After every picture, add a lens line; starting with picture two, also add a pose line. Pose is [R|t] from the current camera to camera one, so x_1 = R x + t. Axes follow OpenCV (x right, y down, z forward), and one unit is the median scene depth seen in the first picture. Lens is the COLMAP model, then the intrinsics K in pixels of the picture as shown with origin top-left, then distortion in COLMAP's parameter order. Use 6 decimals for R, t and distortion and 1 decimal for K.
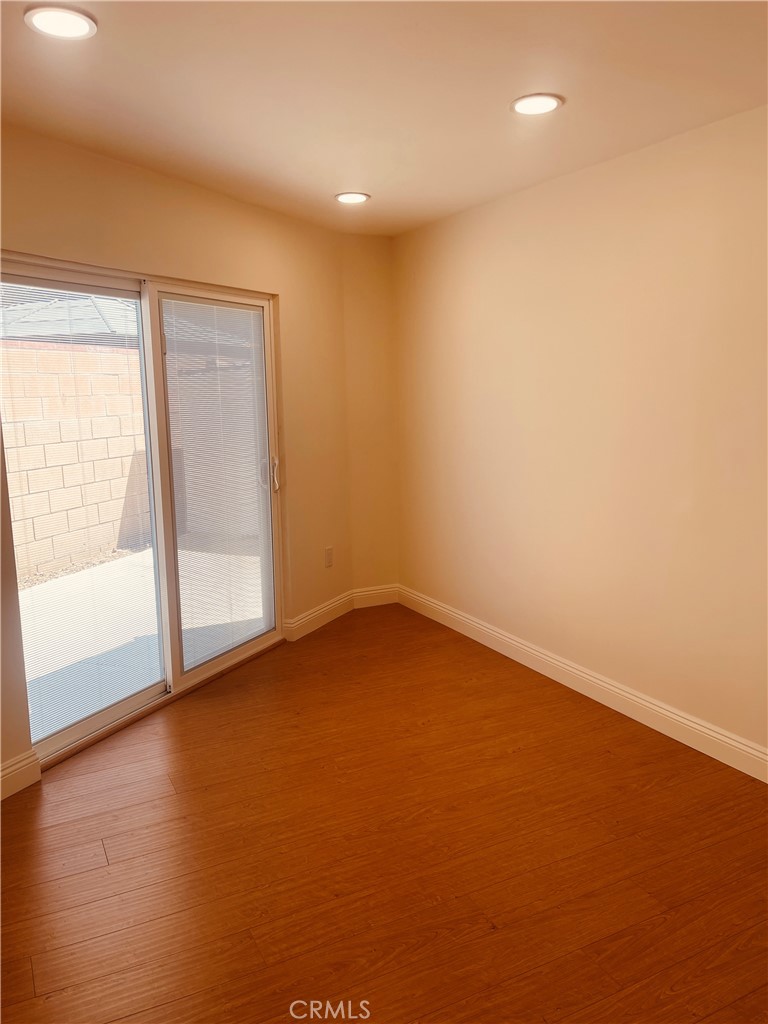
lens RADIAL K [[775.4, 0, 384.6], [0, 775.4, 507.1], [0, 0, 1]] dist [0.079729, -0.103256]
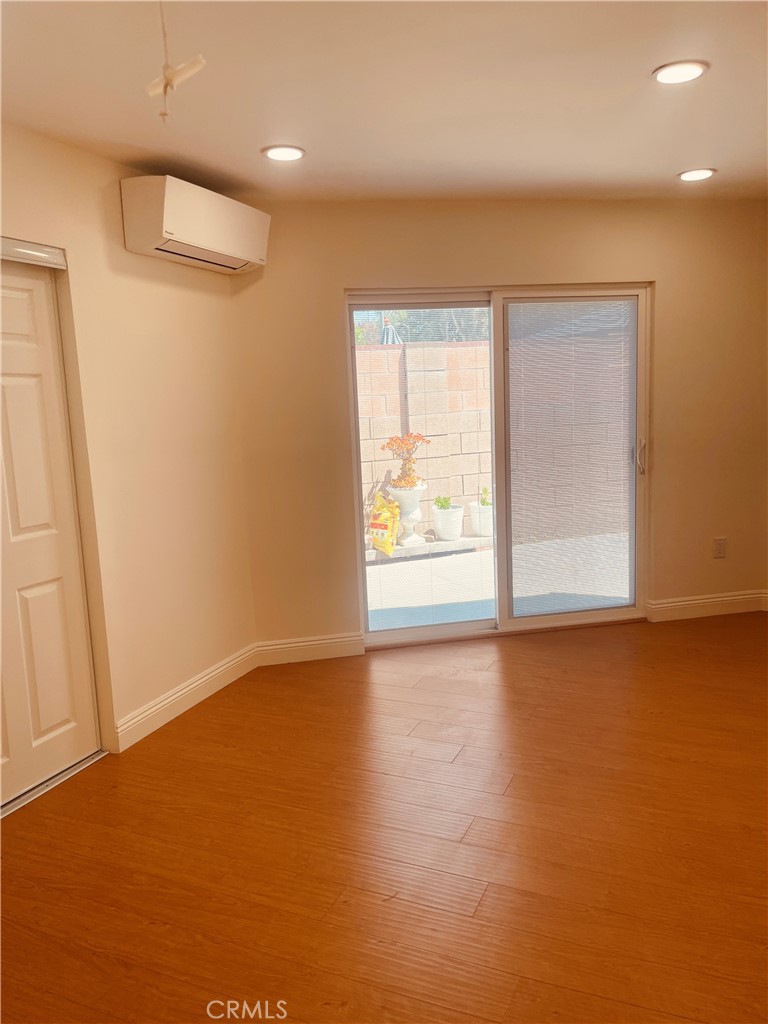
lens RADIAL K [[775.4, 0, 384.6], [0, 775.4, 507.1], [0, 0, 1]] dist [0.079729, -0.103256]
pose [[0.633945, 0.107840, -0.765823, 0.462561], [-0.087892, 0.993861, 0.067195, -0.015950], [0.768368, 0.024711, 0.639532, 0.078010]]
